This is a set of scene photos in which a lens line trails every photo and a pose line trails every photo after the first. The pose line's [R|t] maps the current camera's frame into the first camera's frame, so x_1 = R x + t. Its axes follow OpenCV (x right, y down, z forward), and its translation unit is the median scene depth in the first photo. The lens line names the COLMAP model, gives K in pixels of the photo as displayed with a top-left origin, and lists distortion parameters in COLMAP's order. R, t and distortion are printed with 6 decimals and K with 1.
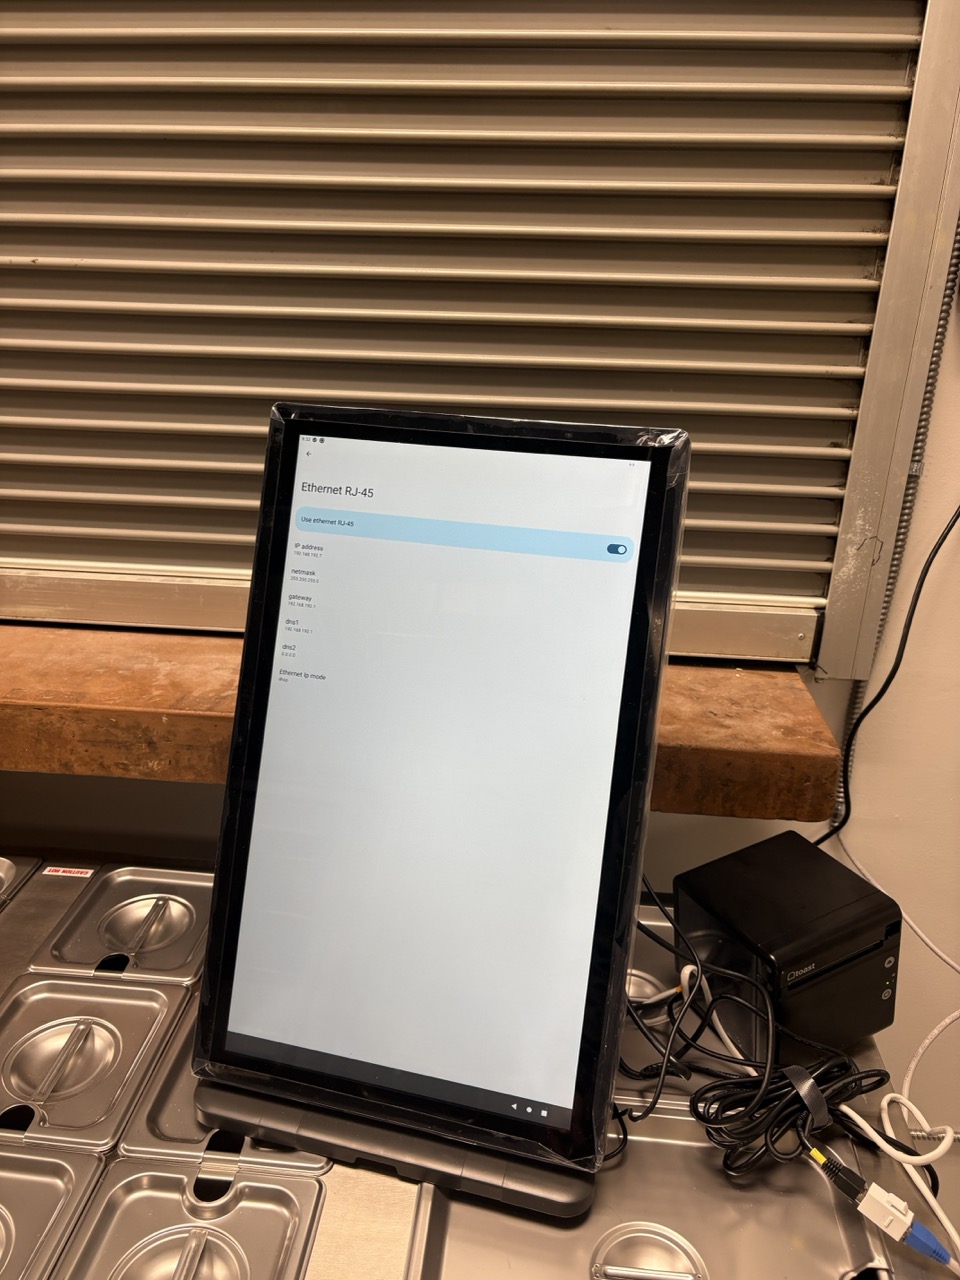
lens RADIAL K [[971.3, 0, 479.1], [0, 971.3, 639.5], [0, 0, 1]] dist [0.006918, -0.015809]
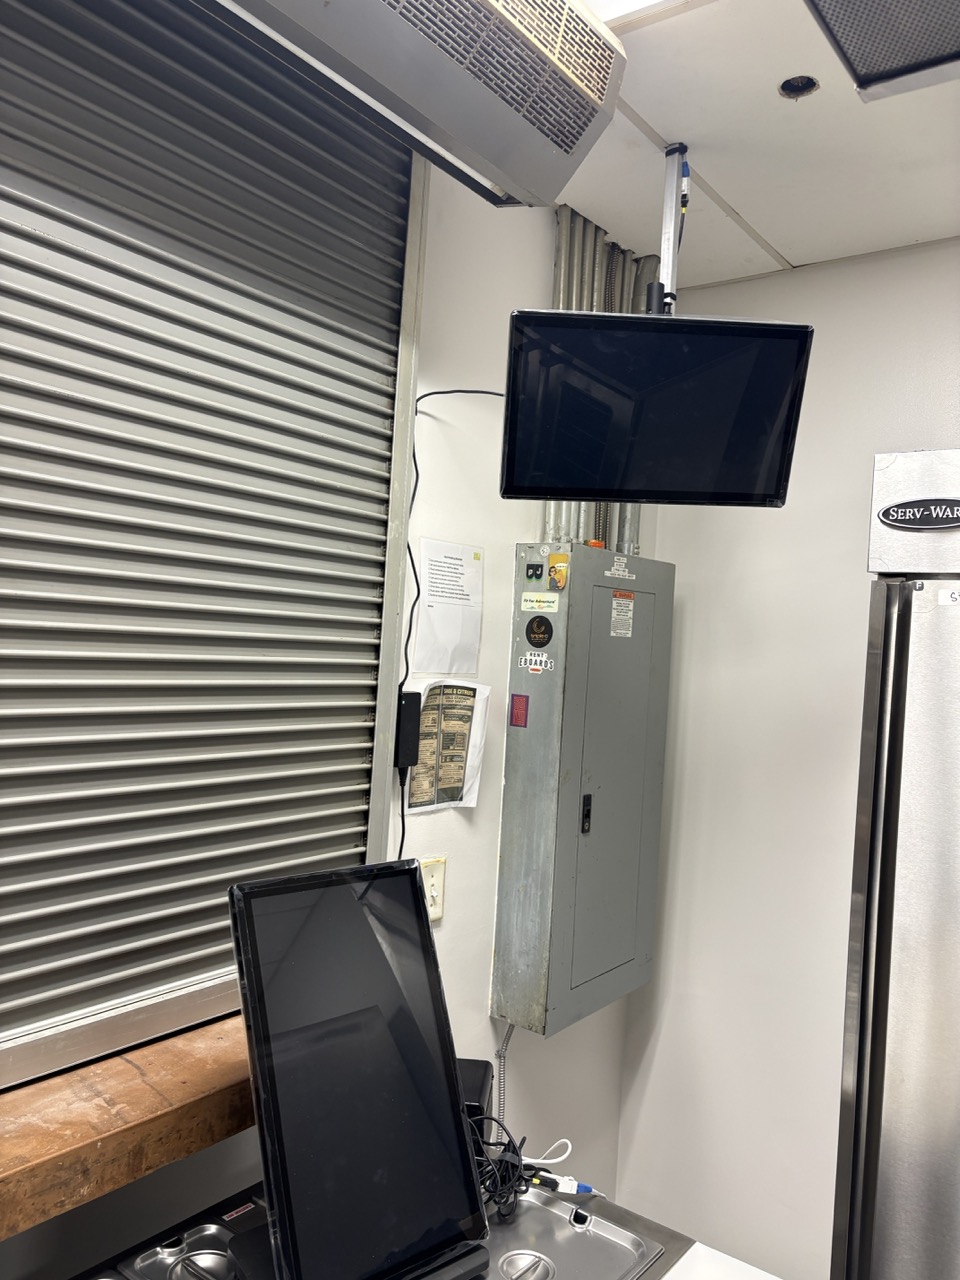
lens RADIAL K [[971.3, 0, 481.5], [0, 971.3, 639.0], [0, 0, 1]] dist [0.006918, -0.015809]
pose [[0.533166, 0.011341, 0.845935, -1.137354], [0.270826, 0.945004, -0.183363, -0.176514], [-0.801491, 0.326863, 0.500772, -0.273893]]
